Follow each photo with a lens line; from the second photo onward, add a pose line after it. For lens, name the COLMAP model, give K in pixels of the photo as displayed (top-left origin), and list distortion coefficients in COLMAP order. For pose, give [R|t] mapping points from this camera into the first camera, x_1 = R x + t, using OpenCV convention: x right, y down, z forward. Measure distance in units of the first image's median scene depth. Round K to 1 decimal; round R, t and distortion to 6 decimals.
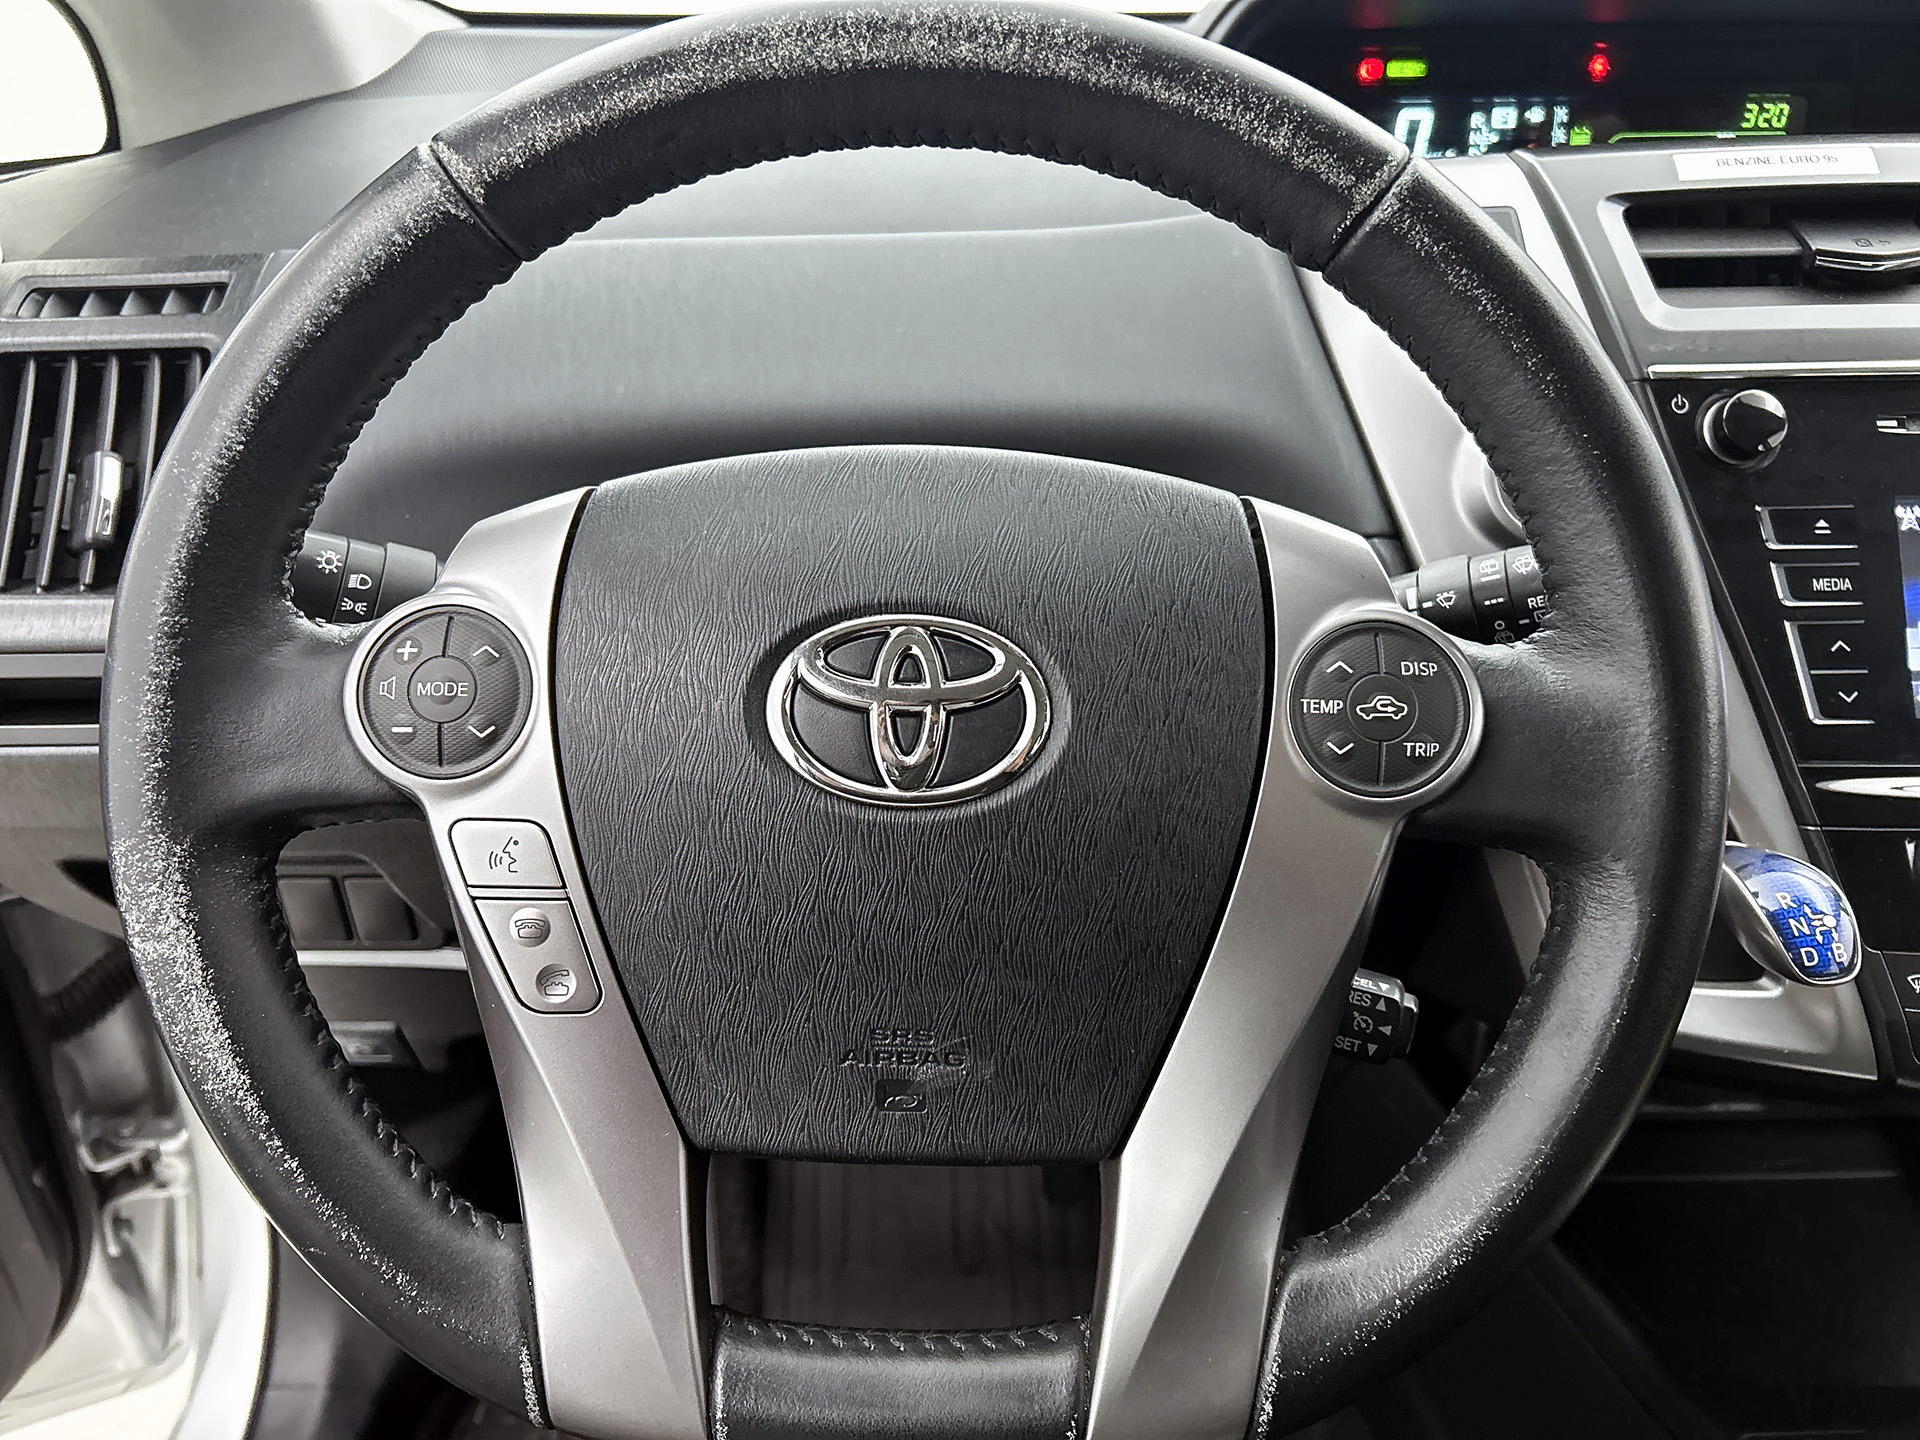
lens RADIAL K [[1446.0, 0, 952.2], [0, 1446.0, 721.4], [0, 0, 1]] dist [0.044588, -0.071228]
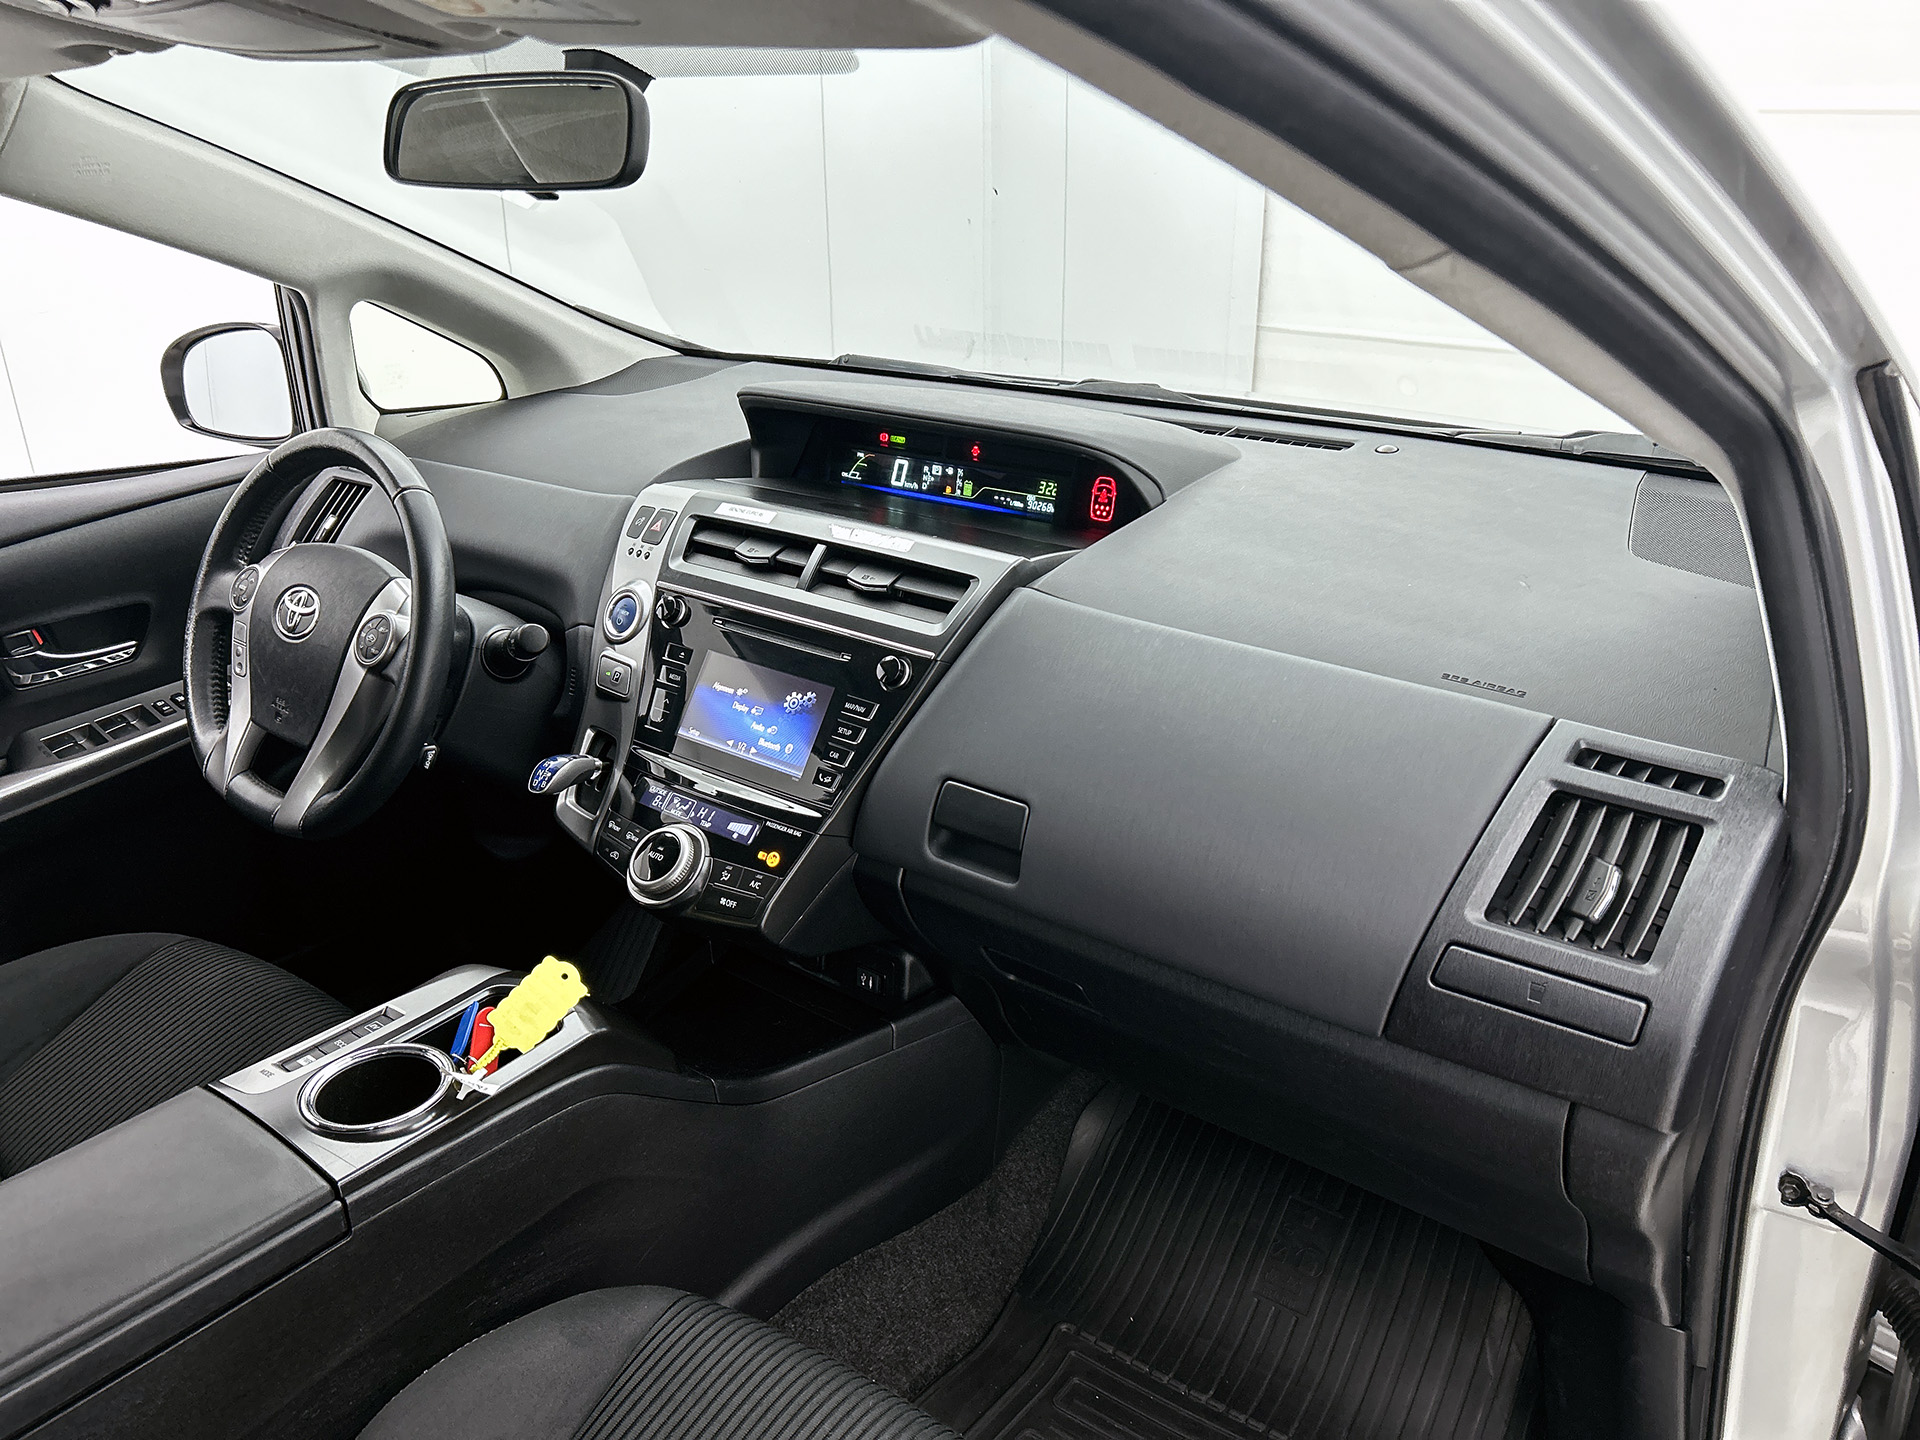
lens RADIAL K [[1423.6, 0, 960.0], [0, 1423.6, 720.0], [0, 0, 1]] dist [0.074802, -0.000419]
pose [[0.785329, 0.240793, -0.570331, 2.395821], [-0.291688, 0.956511, 0.002192, -0.171268], [0.546056, 0.164637, 0.821412, -0.735538]]
